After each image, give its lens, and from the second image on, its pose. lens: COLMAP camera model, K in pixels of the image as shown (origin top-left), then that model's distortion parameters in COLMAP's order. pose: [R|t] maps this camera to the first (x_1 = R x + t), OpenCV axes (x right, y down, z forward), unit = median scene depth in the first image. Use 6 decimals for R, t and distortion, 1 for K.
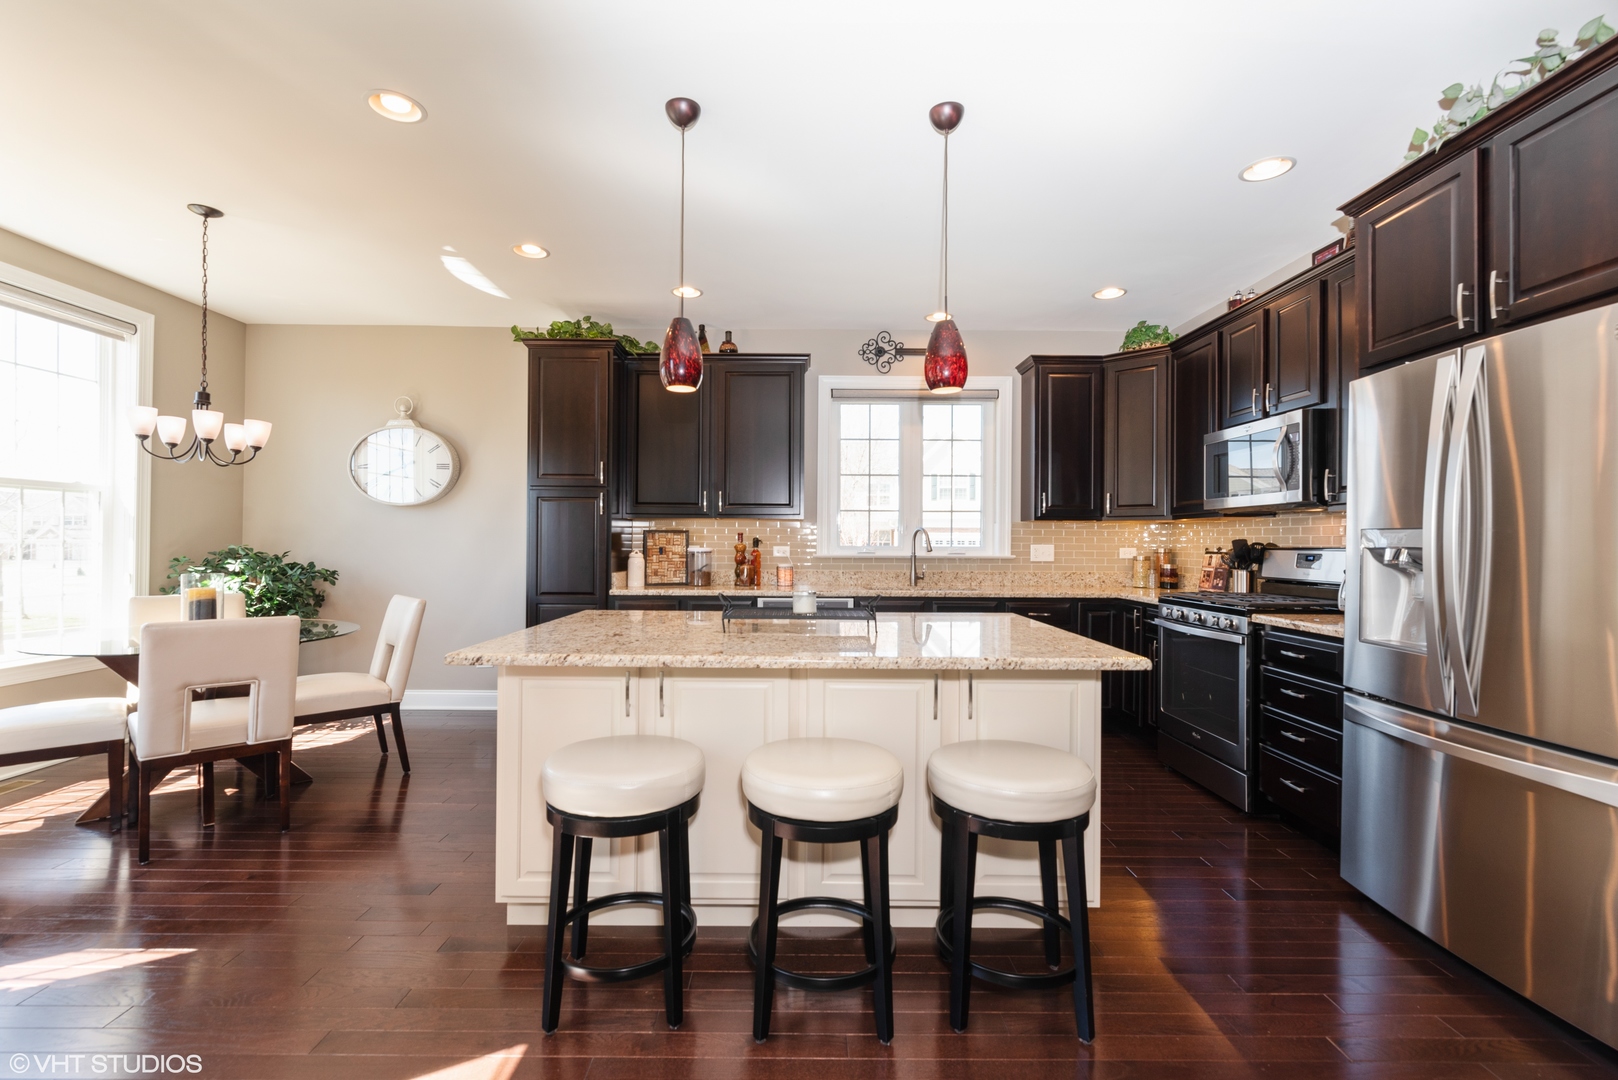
lens RADIAL K [[699.1, 0, 802.2], [0, 699.1, 539.4], [0, 0, 1]] dist [0.003997, 0.000637]
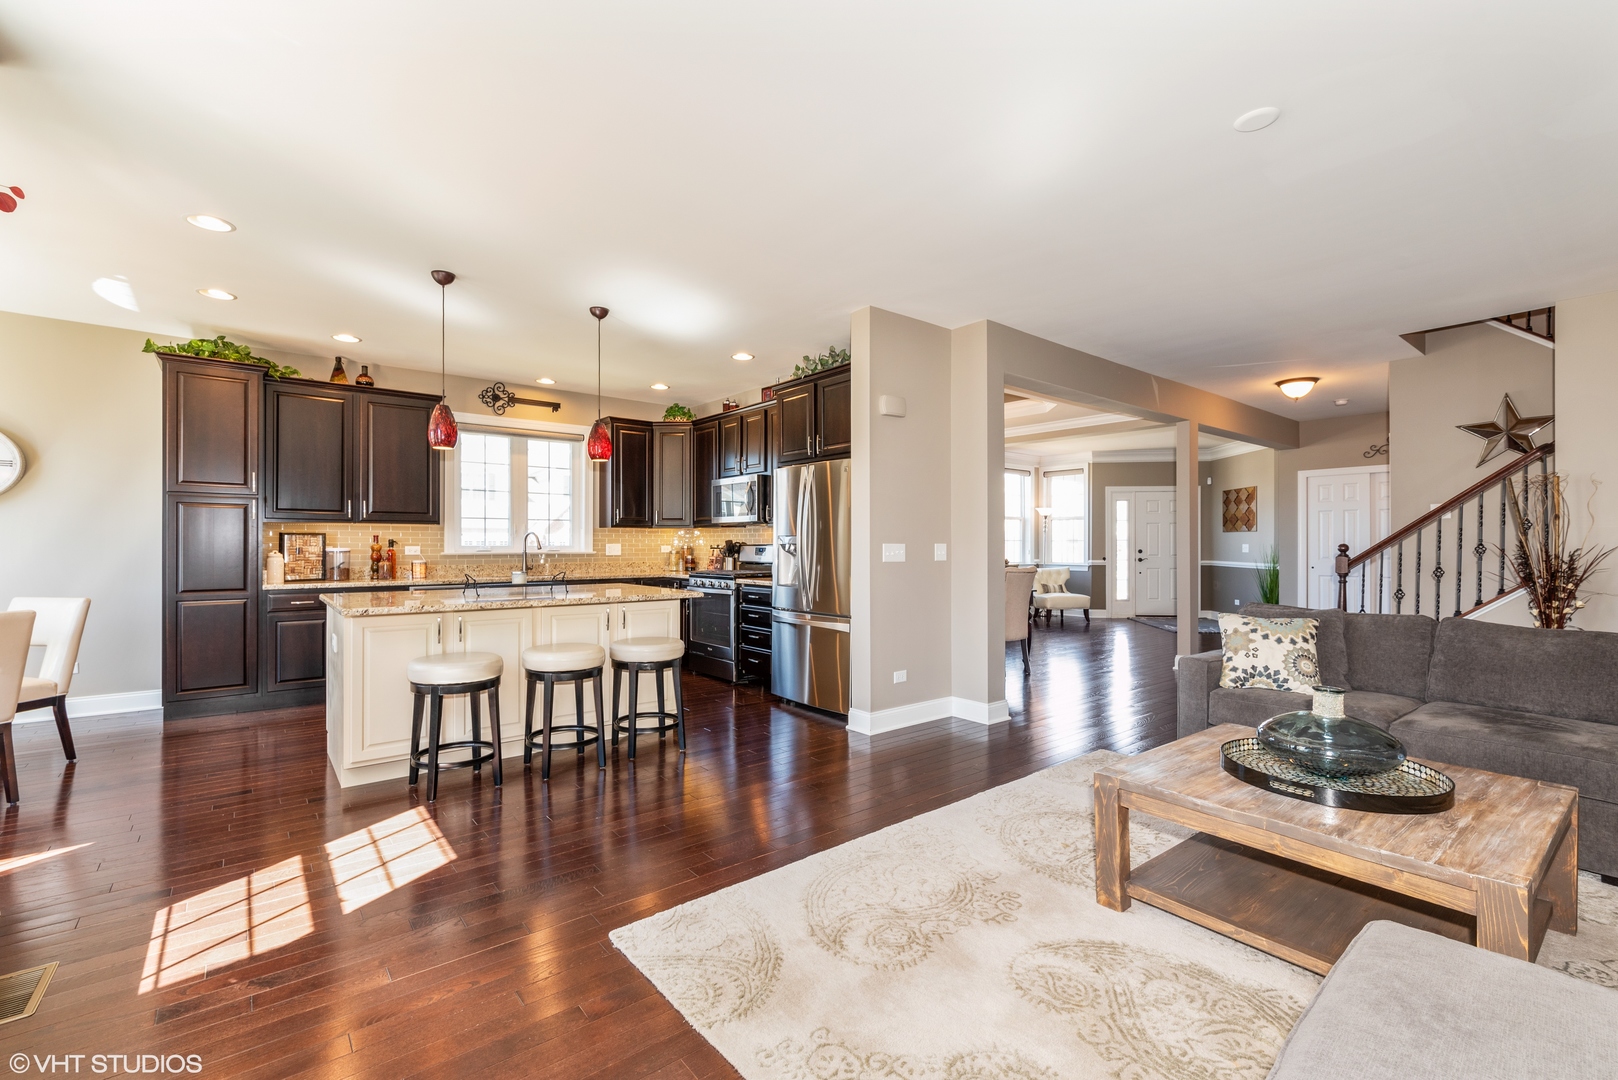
lens RADIAL K [[699.1, 0, 799.7], [0, 699.1, 542.6], [0, 0, 1]] dist [0.003997, 0.000637]
pose [[0.778441, -0.004107, 0.627704, -0.346488], [0.000904, 0.999985, 0.005422, -0.003252], [-0.627717, -0.003654, 0.778433, -0.491095]]
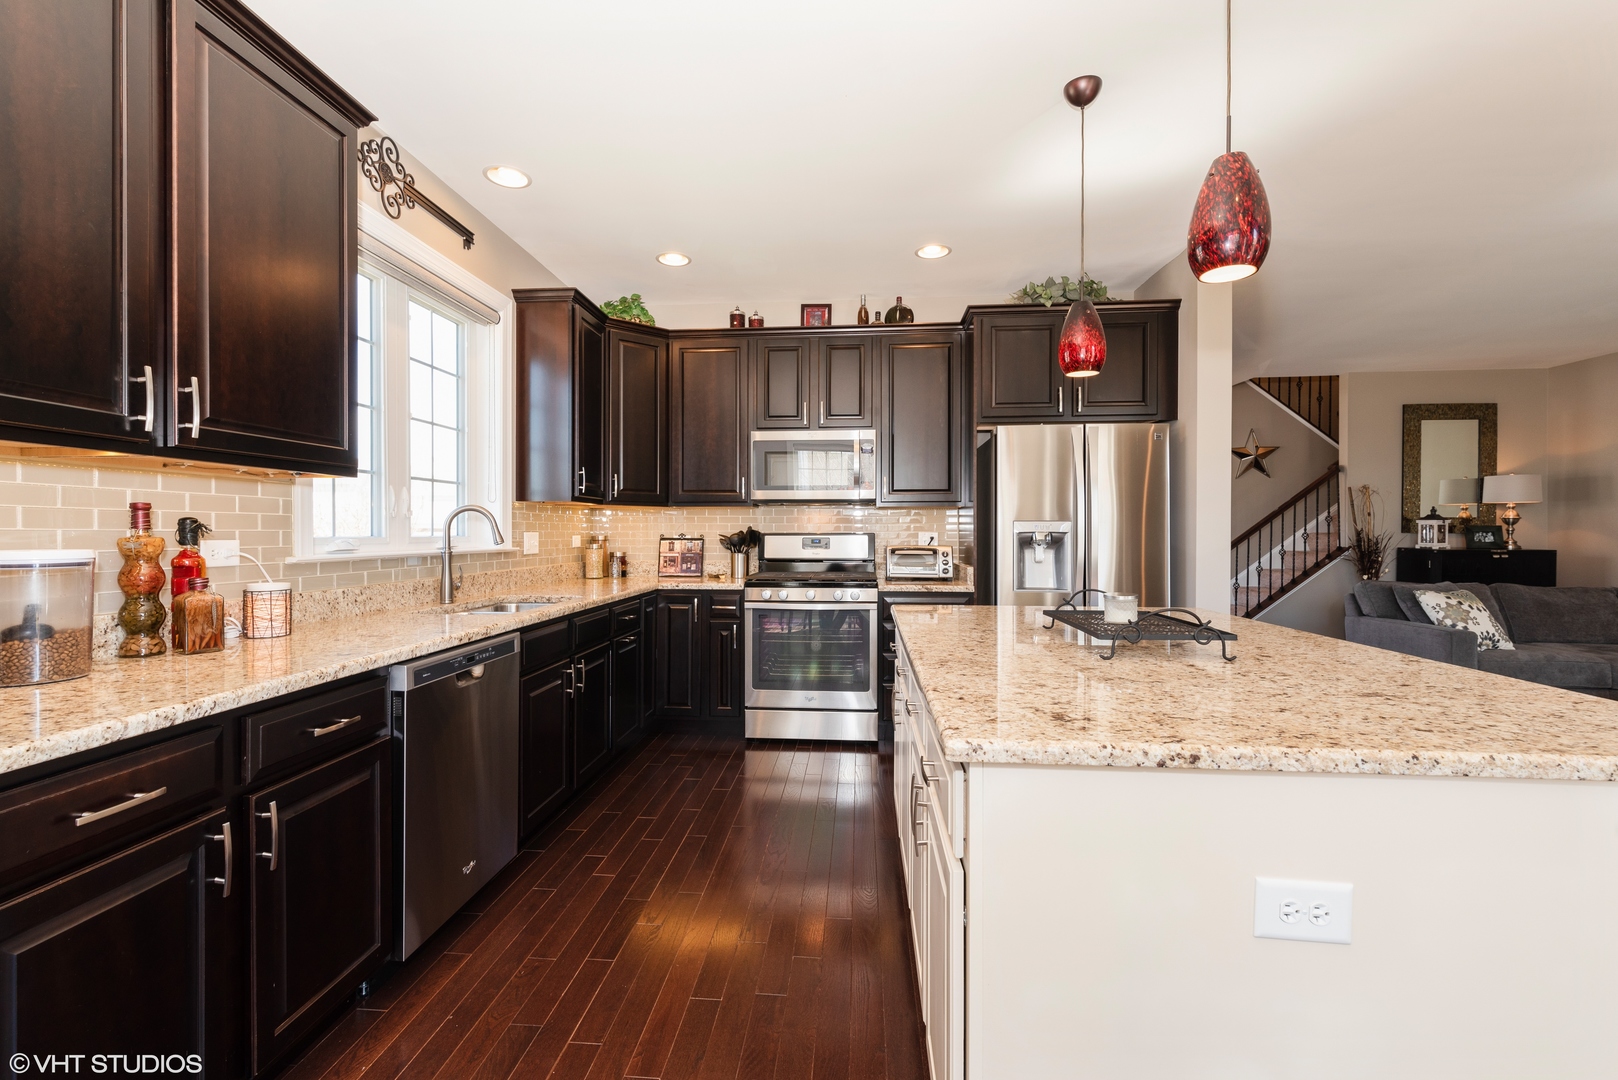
lens RADIAL K [[699.1, 0, 810.3], [0, 699.1, 535.6], [0, 0, 1]] dist [0.003997, 0.000637]
pose [[0.067690, -0.010937, 0.997646, -0.513922], [-0.006721, 0.999912, 0.011418, 0.000588], [-0.997684, -0.007478, 0.067611, 0.812024]]
